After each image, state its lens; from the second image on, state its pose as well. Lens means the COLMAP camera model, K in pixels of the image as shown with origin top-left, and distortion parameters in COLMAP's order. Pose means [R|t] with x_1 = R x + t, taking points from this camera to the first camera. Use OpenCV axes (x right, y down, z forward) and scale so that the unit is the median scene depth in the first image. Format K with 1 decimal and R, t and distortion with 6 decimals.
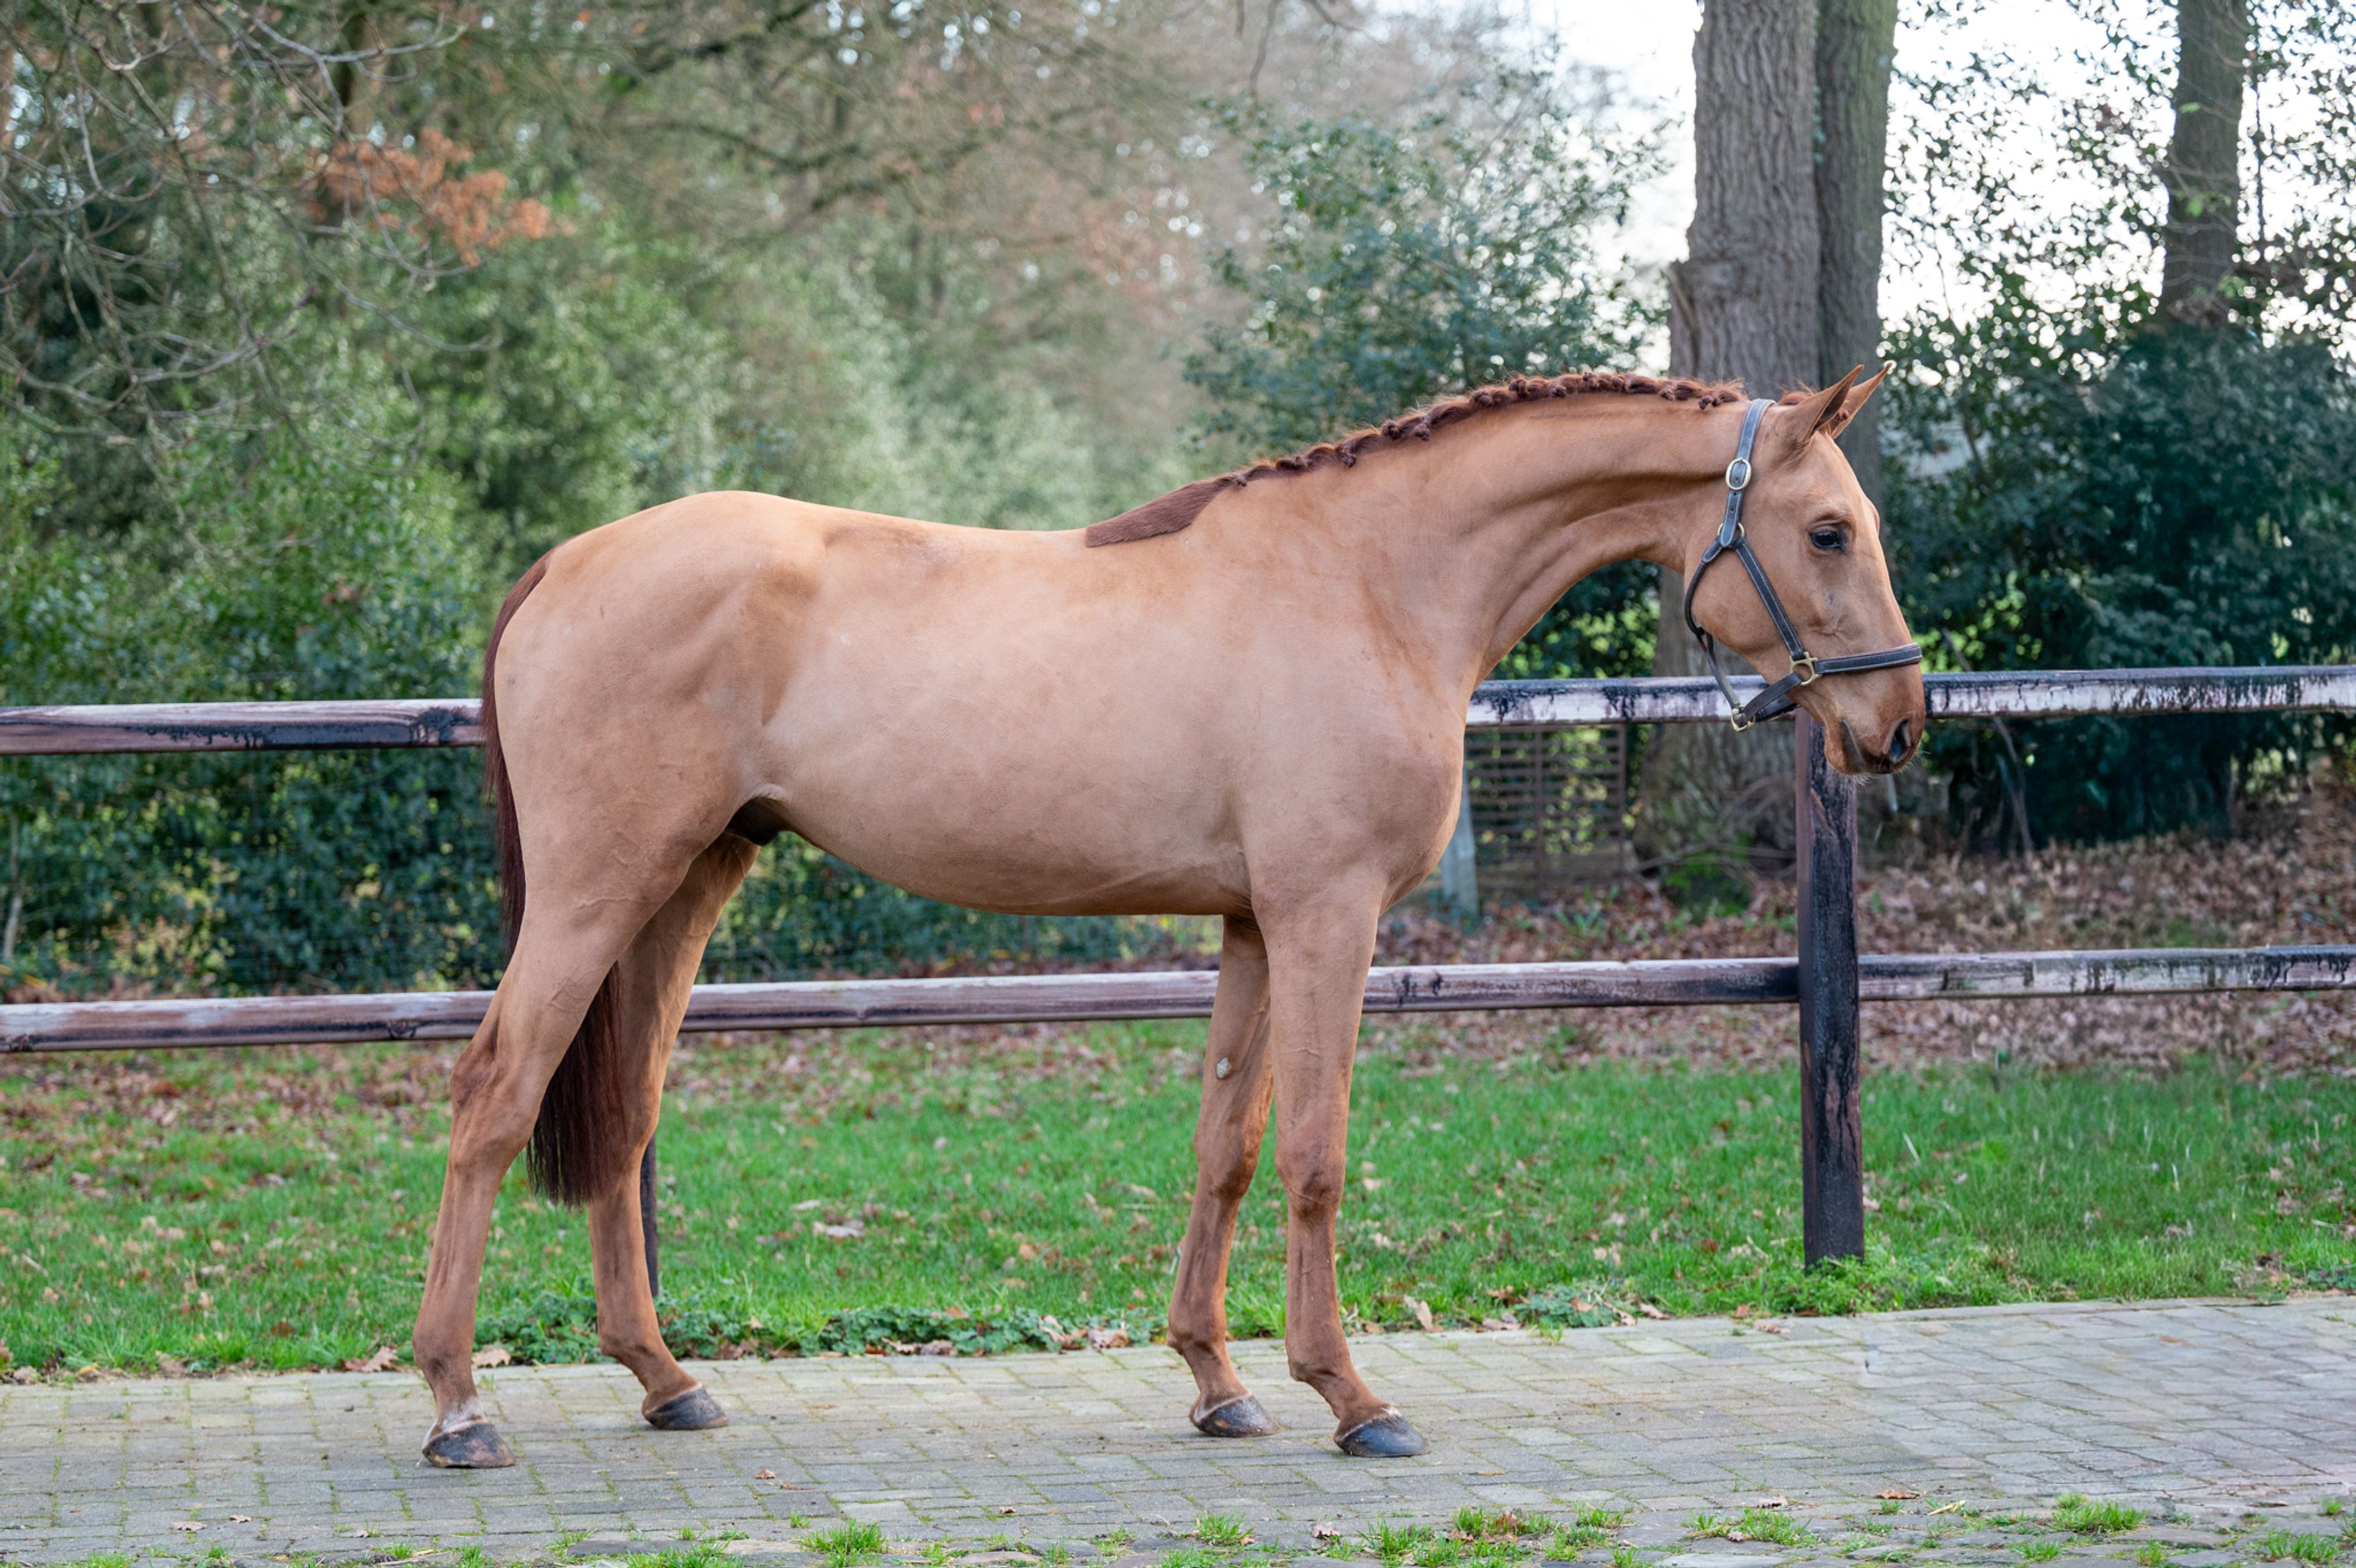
lens RADIAL K [[4675.8, 0, 1177.4], [0, 4675.8, 896.9], [0, 0, 1]] dist [-0.028077, 0.191025]
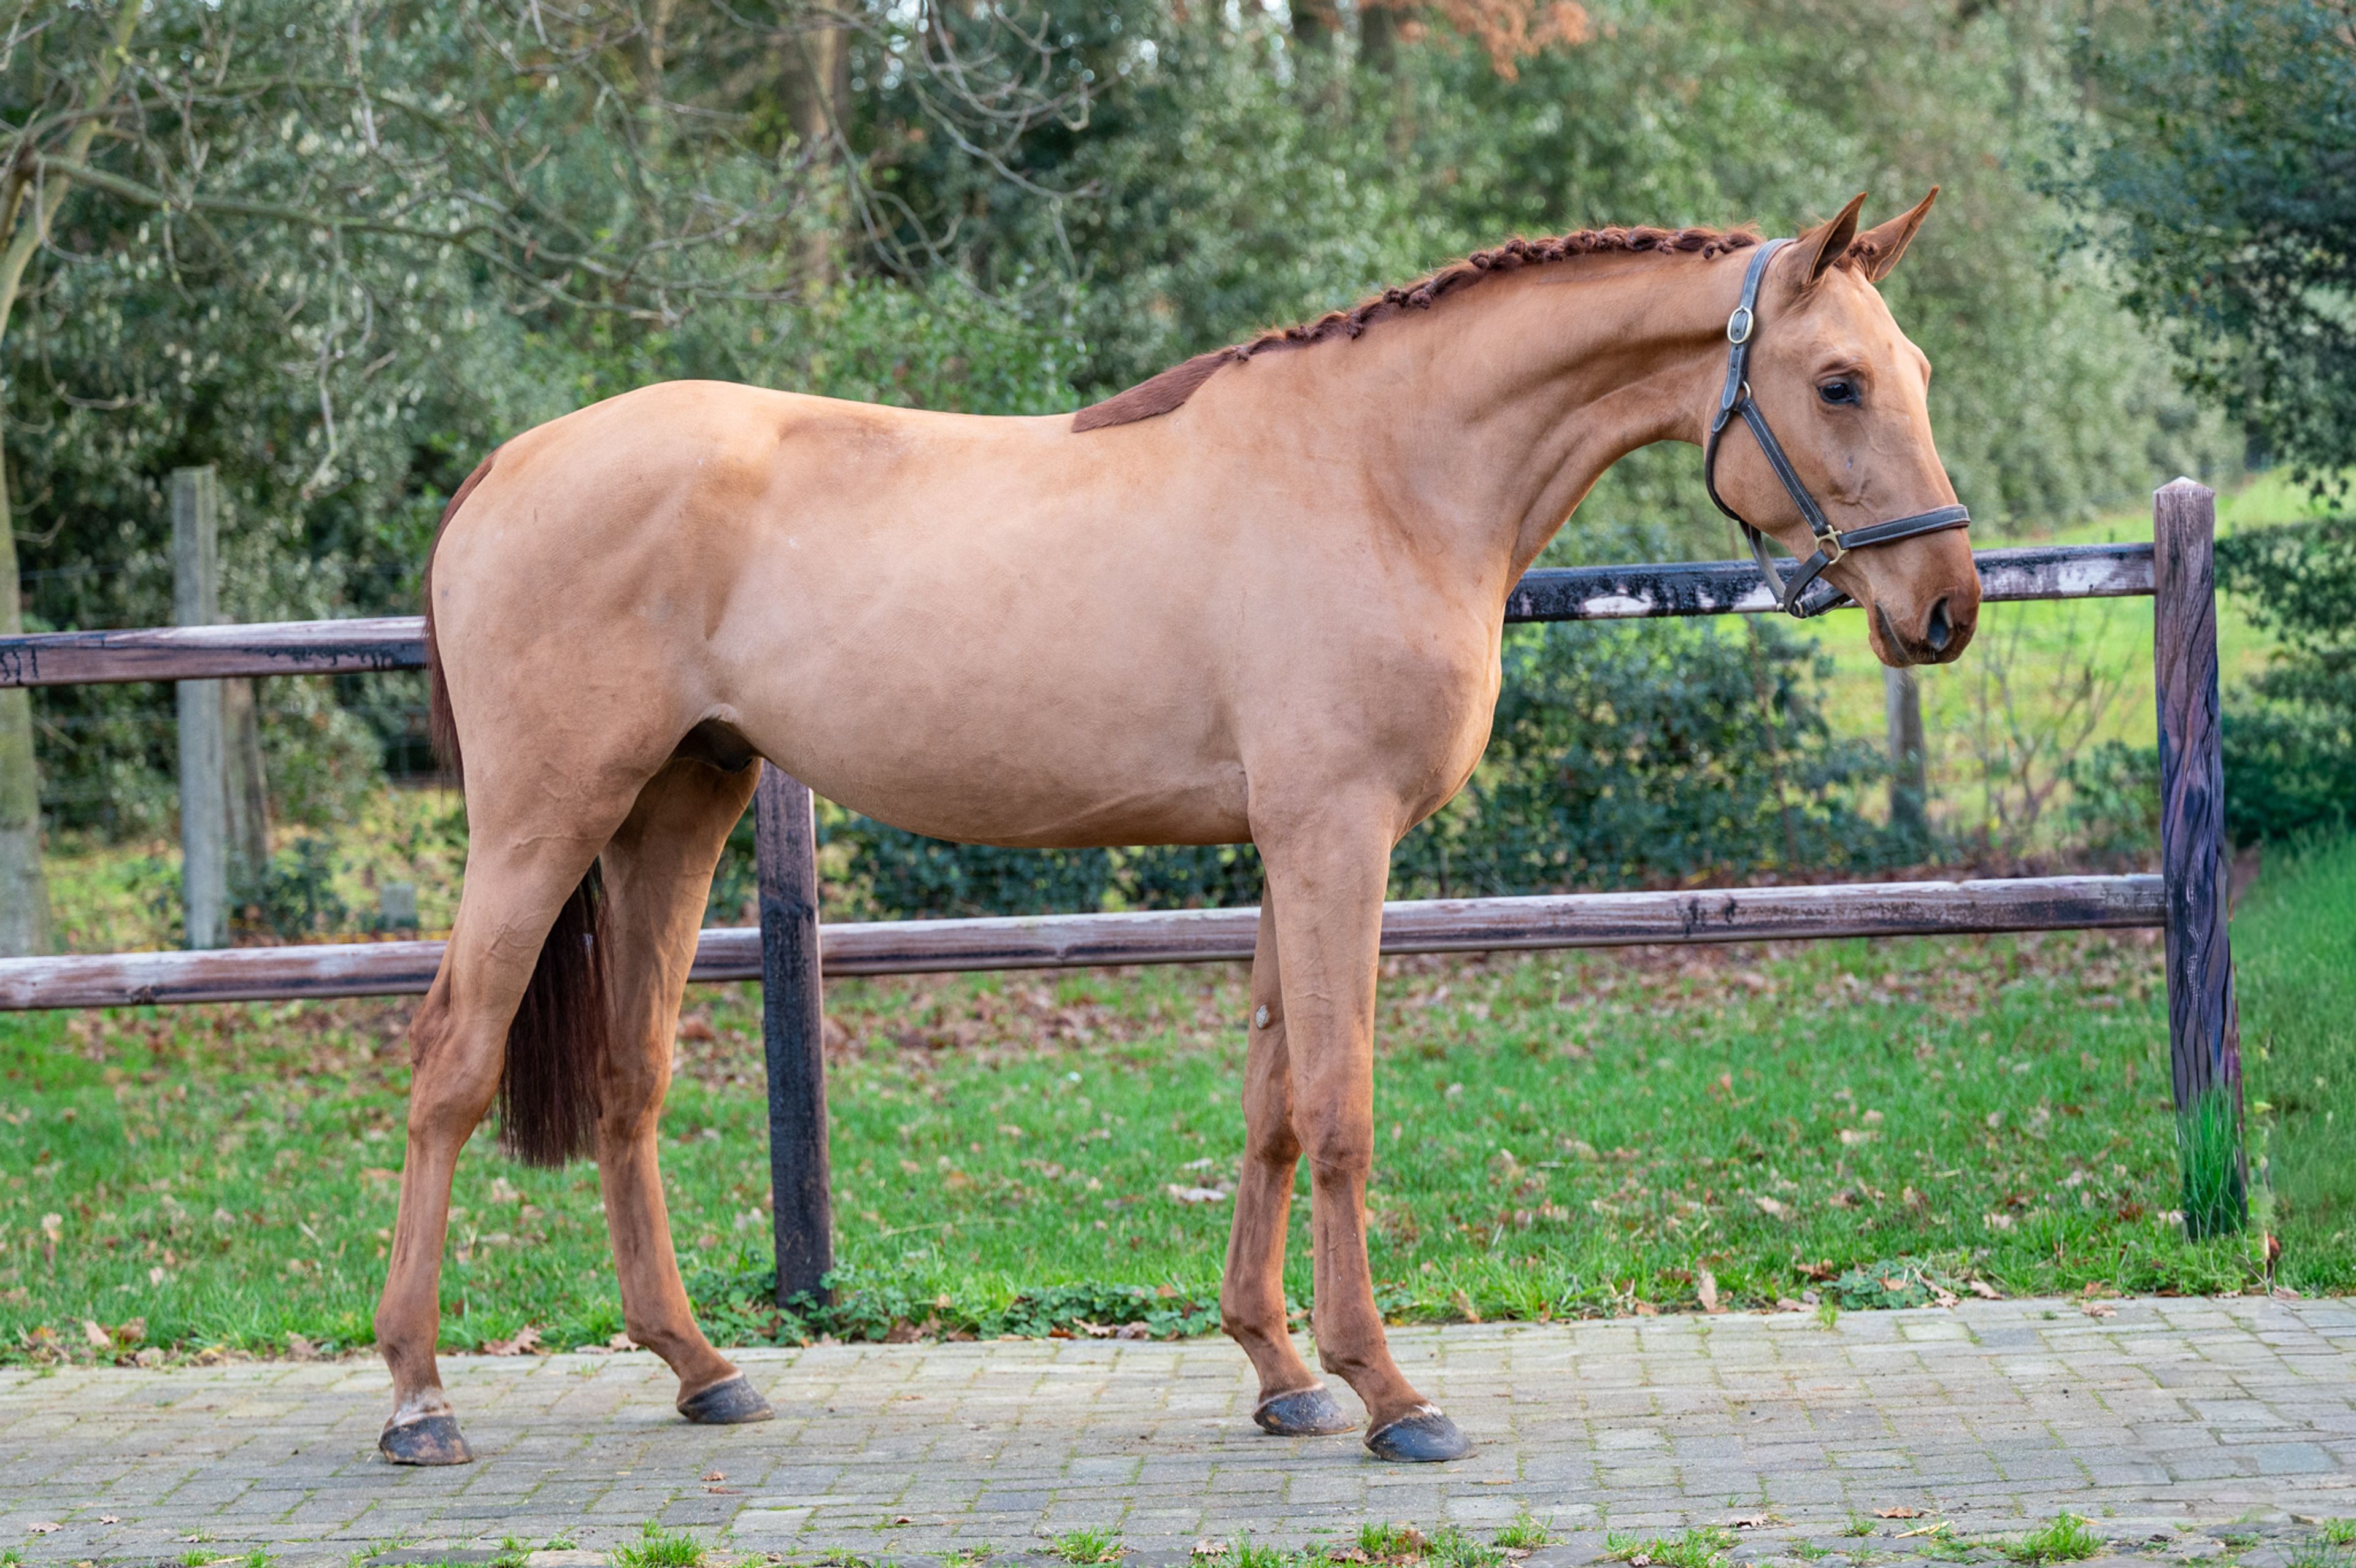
lens RADIAL K [[5418.8, 0, 1178.0], [0, 5418.8, 784.0], [0, 0, 1]] dist [0.000594, -0.150040]
pose [[0.978458, -0.017136, -0.205733, 0.171535], [0.016899, 0.999853, -0.002905, -0.003715], [0.205752, -0.000634, 0.978604, -0.000467]]
